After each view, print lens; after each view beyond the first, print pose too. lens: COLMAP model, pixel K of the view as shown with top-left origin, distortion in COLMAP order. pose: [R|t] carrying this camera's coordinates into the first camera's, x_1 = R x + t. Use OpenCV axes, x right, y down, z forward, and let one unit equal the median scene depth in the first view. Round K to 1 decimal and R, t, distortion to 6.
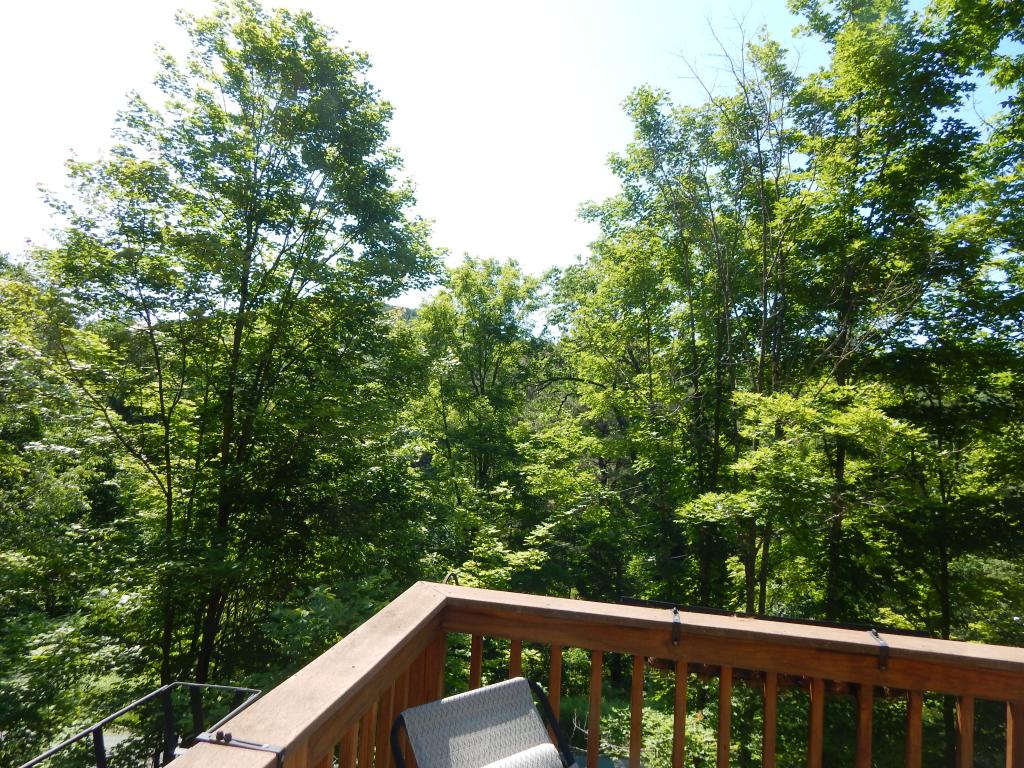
lens RADIAL K [[670.3, 0, 509.6], [0, 670.3, 376.8], [0, 0, 1]] dist [0.006229, -0.009177]
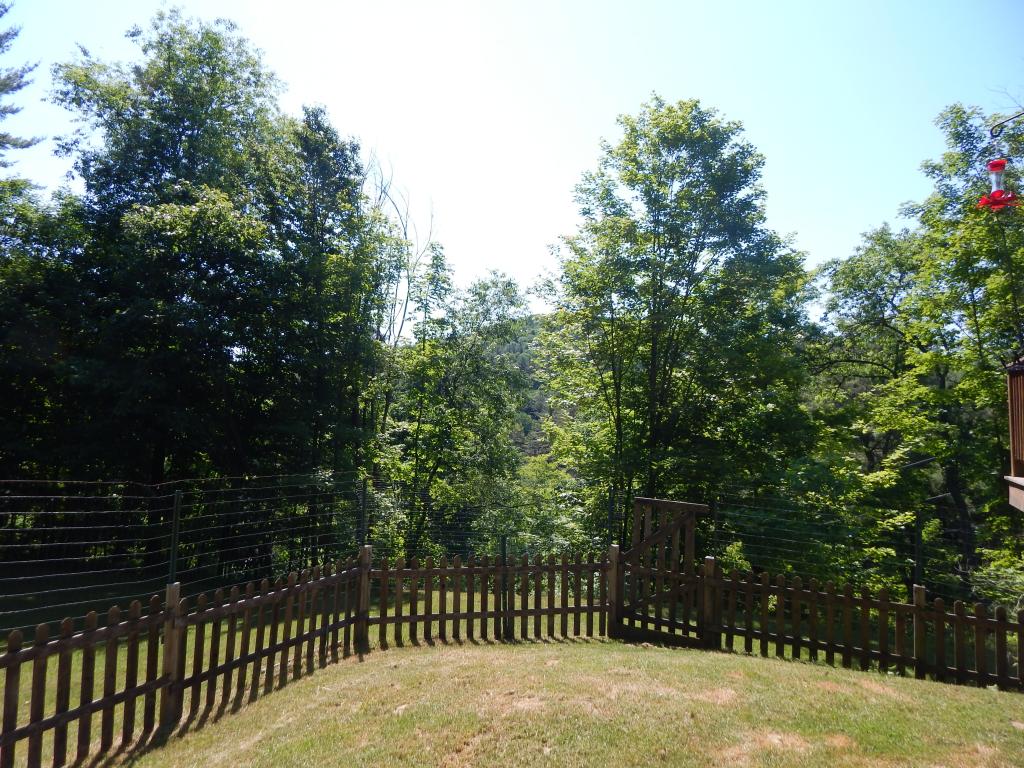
lens RADIAL K [[670.3, 0, 517.6], [0, 670.3, 389.6], [0, 0, 1]] dist [0.006229, -0.009177]
pose [[0.955855, -0.056492, -0.288358, -0.244591], [0.056718, 0.998361, -0.007581, 0.059522], [0.288314, -0.009109, 0.957493, -0.431065]]
